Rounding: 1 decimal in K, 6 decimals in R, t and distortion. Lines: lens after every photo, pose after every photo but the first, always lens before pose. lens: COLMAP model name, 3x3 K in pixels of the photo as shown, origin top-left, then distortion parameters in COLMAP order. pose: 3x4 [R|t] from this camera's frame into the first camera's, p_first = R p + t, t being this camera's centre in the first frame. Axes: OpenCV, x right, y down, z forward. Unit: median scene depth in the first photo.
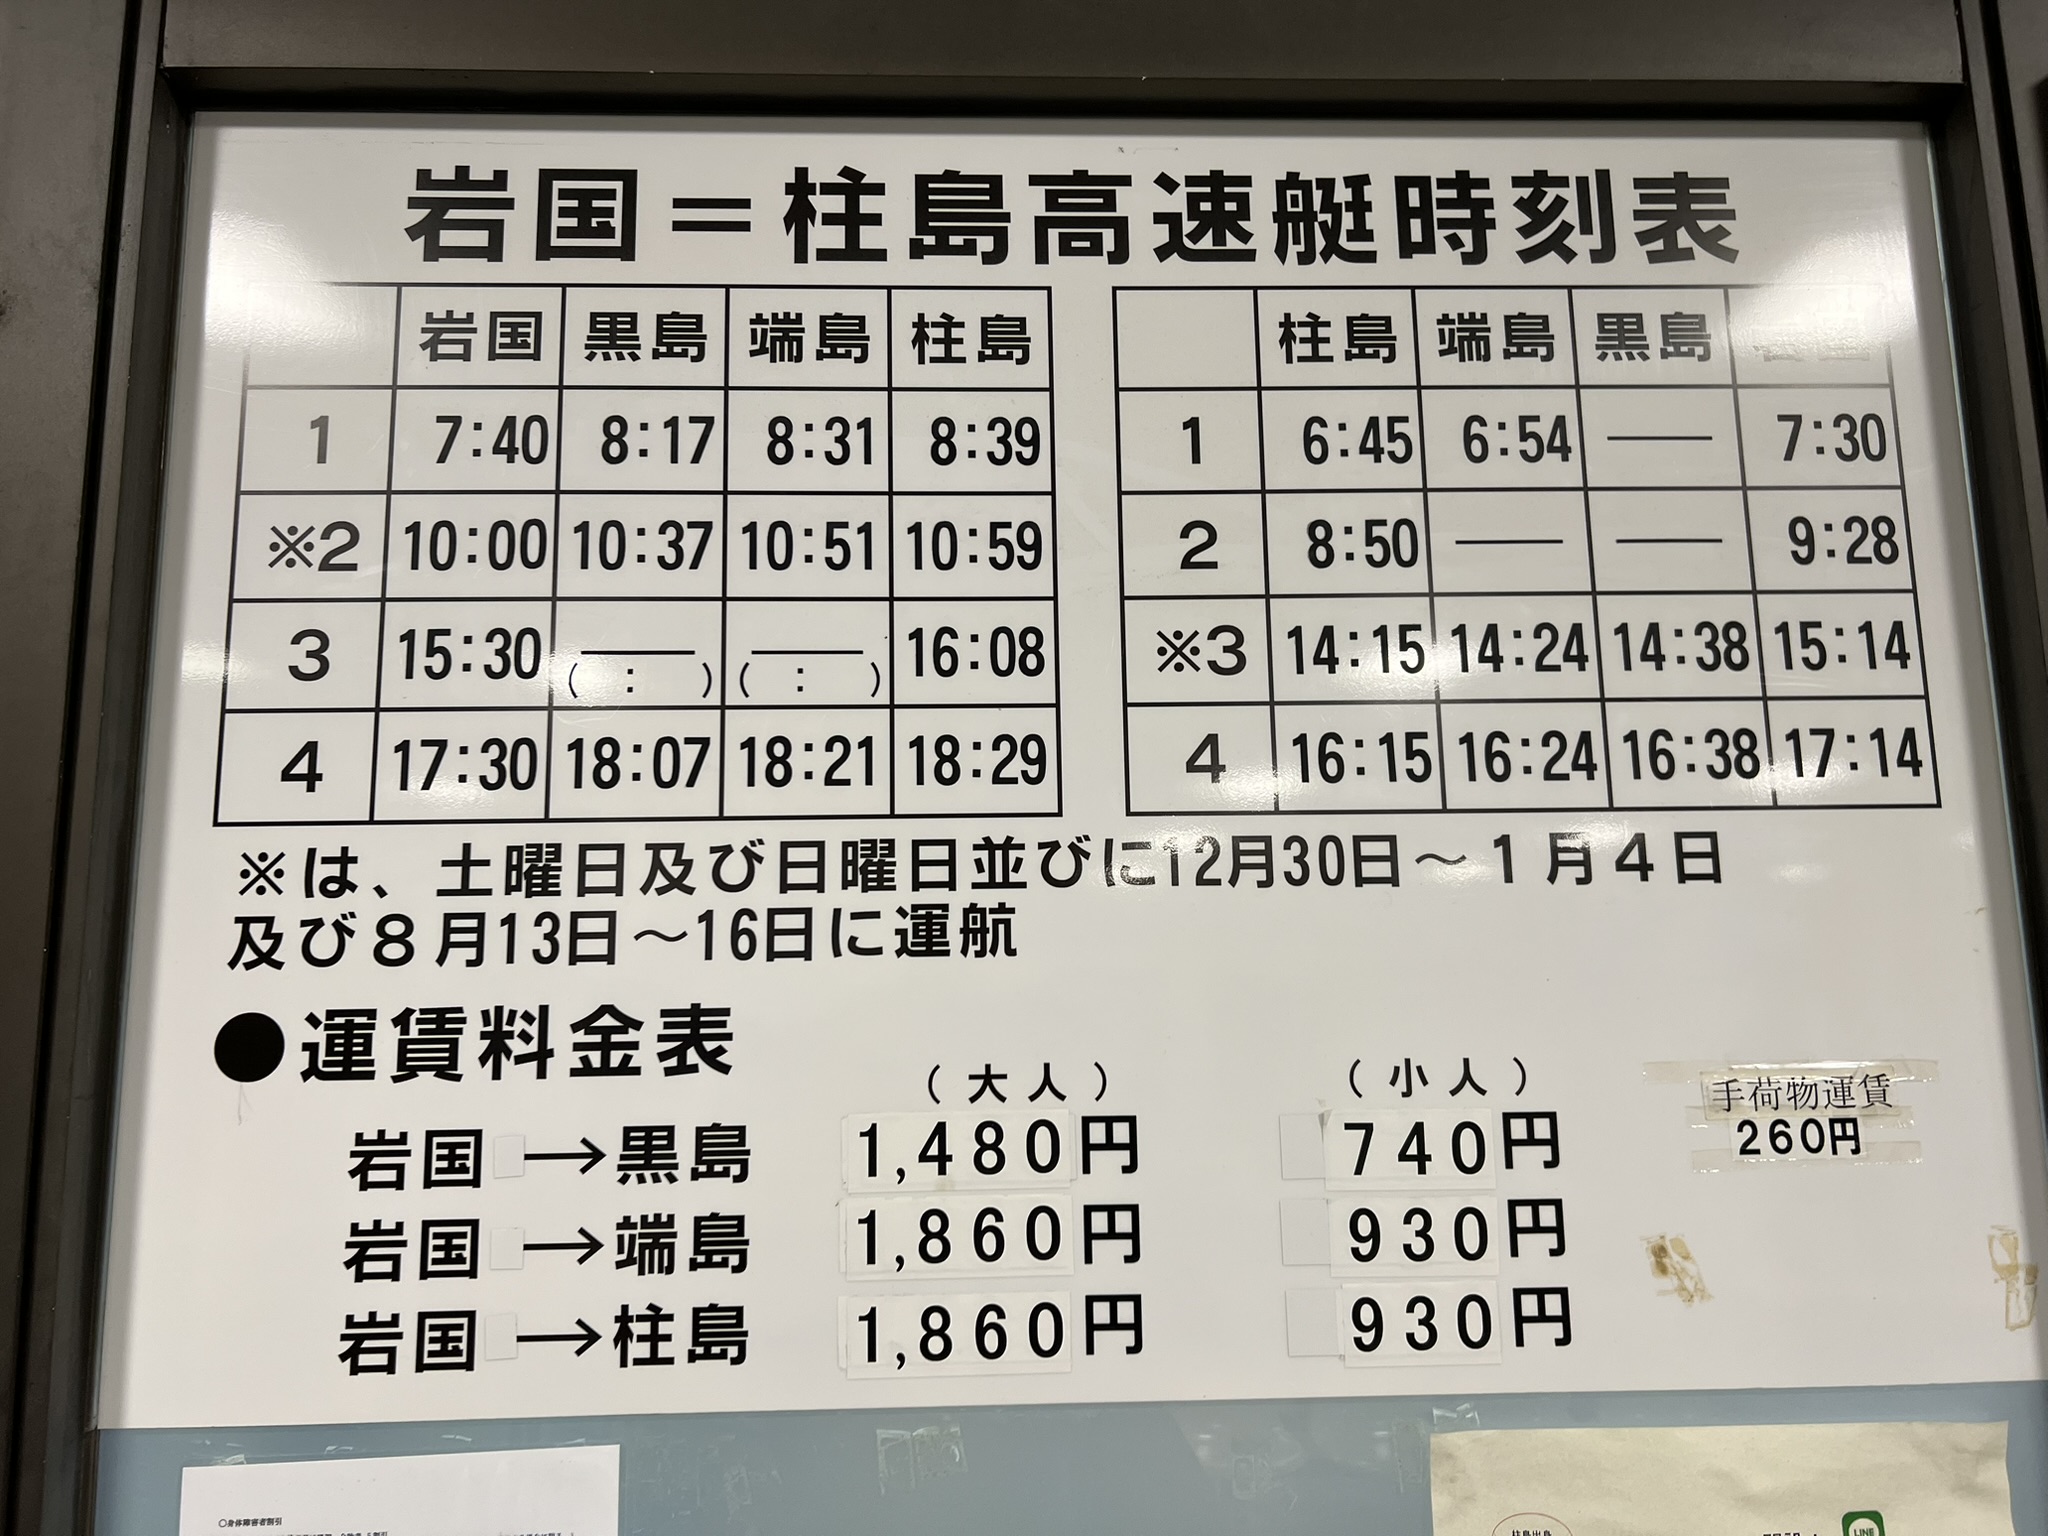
lens RADIAL K [[1549.3, 0, 1020.2], [0, 1549.3, 769.6], [0, 0, 1]] dist [0.025477, -0.023340]
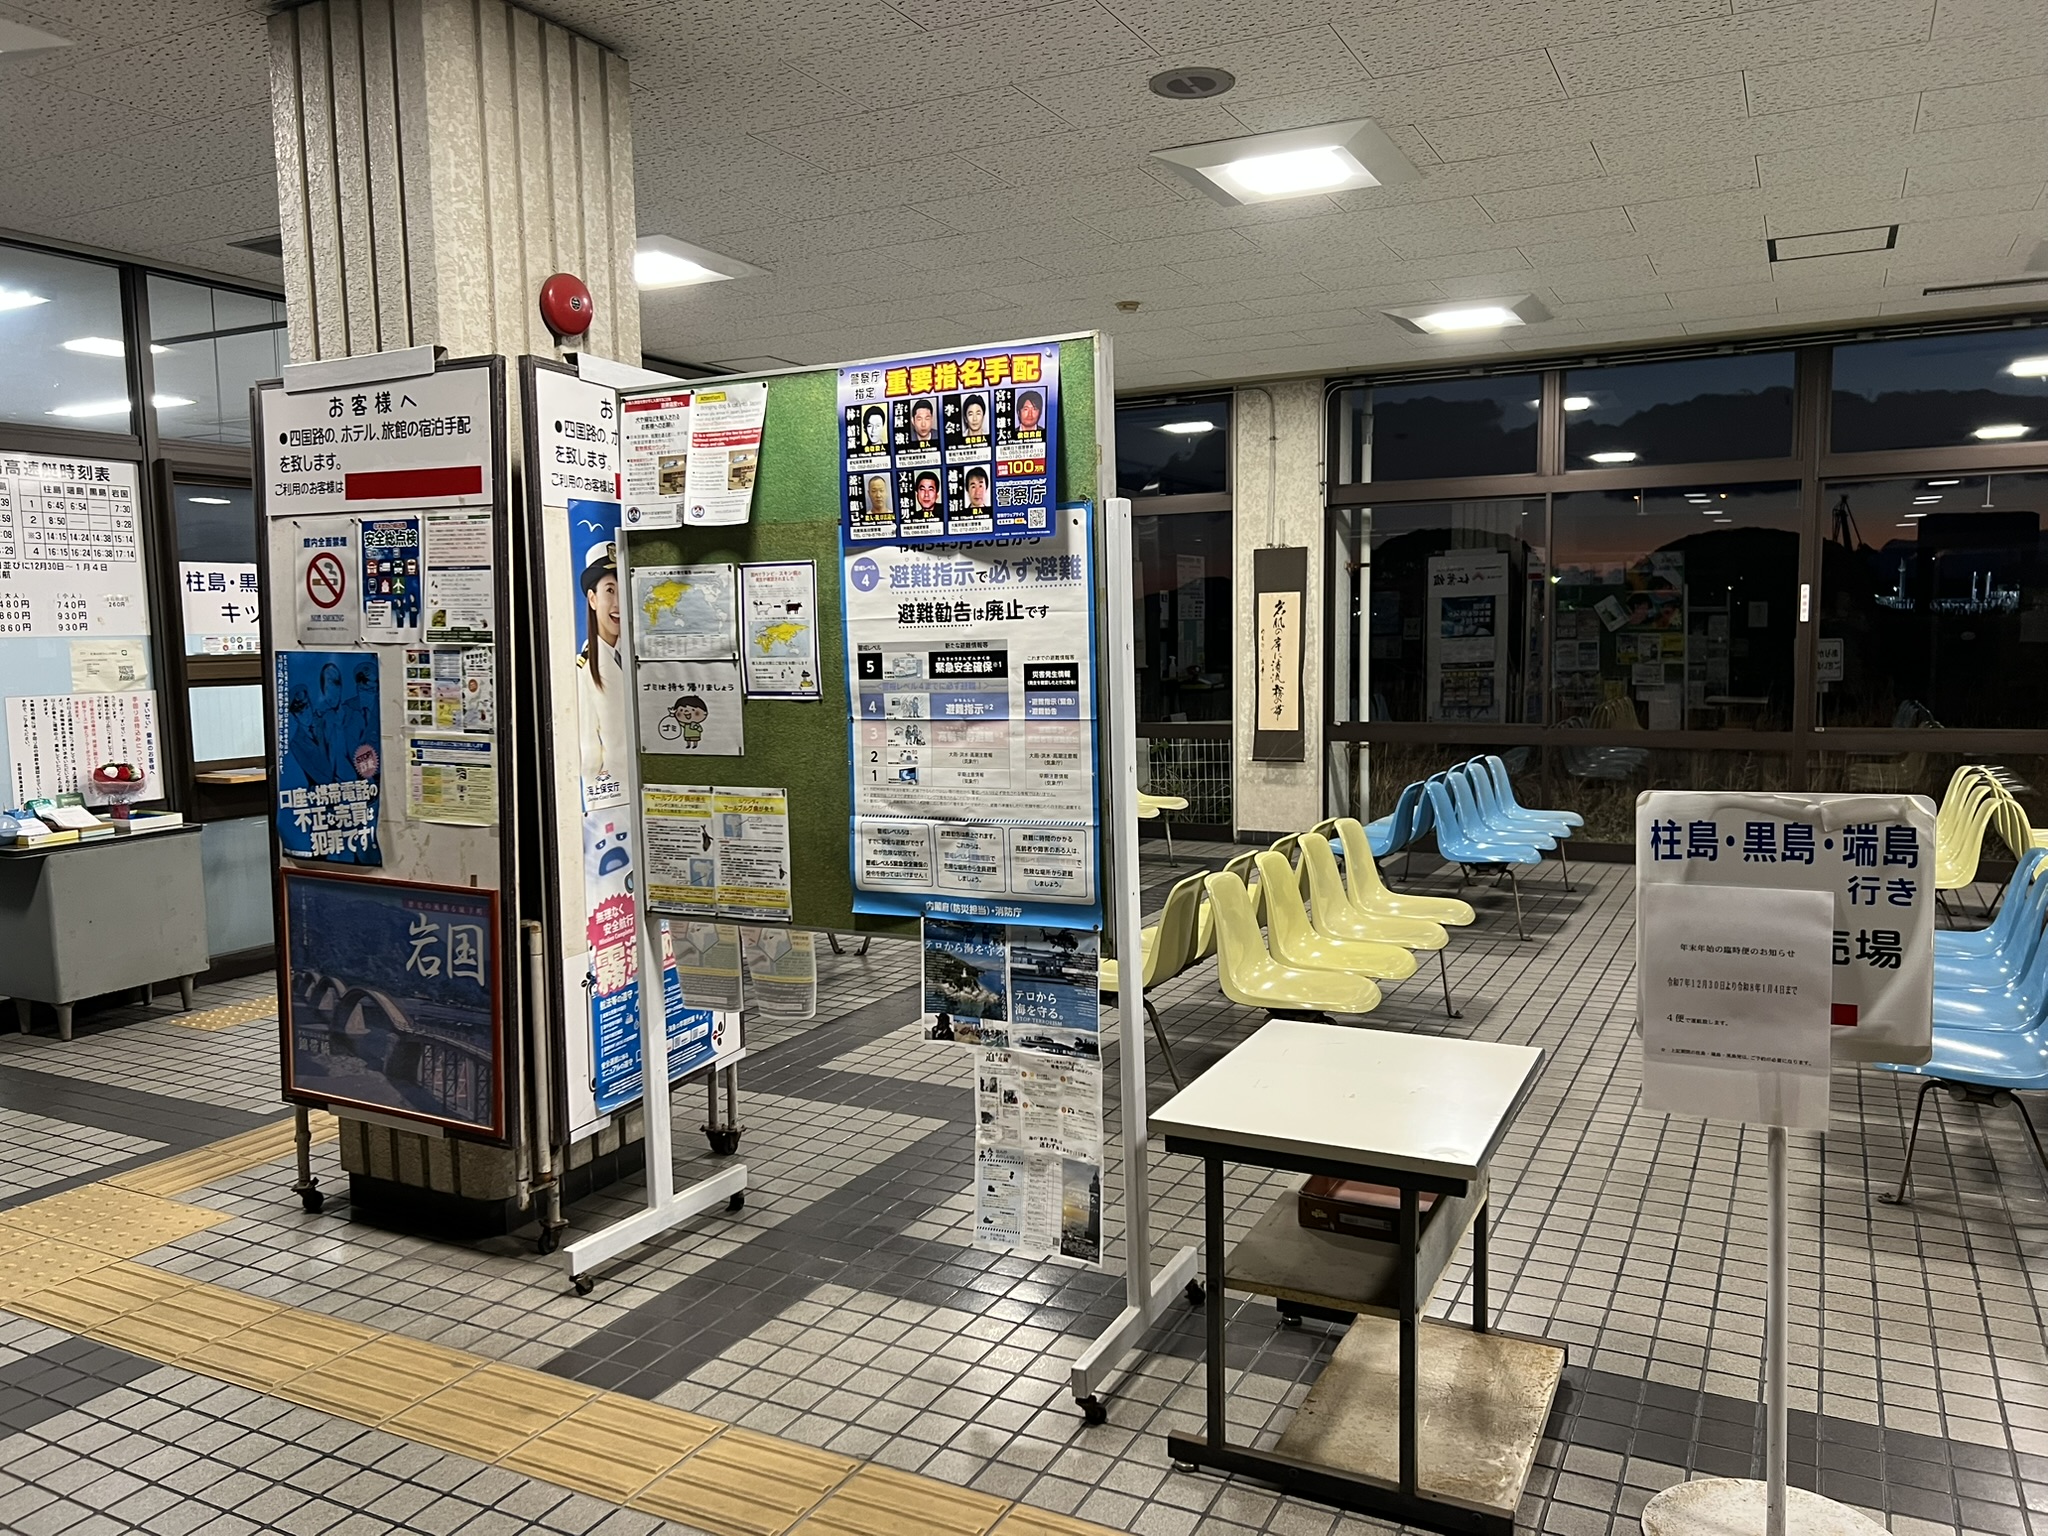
lens RADIAL K [[1549.3, 0, 1010.0], [0, 1549.3, 778.1], [0, 0, 1]] dist [0.025477, -0.023340]
pose [[0.492351, -0.082476, 0.866480, -3.990311], [-0.127671, 0.977890, 0.165626, -0.749582], [-0.860982, -0.192171, 0.470935, -6.462879]]
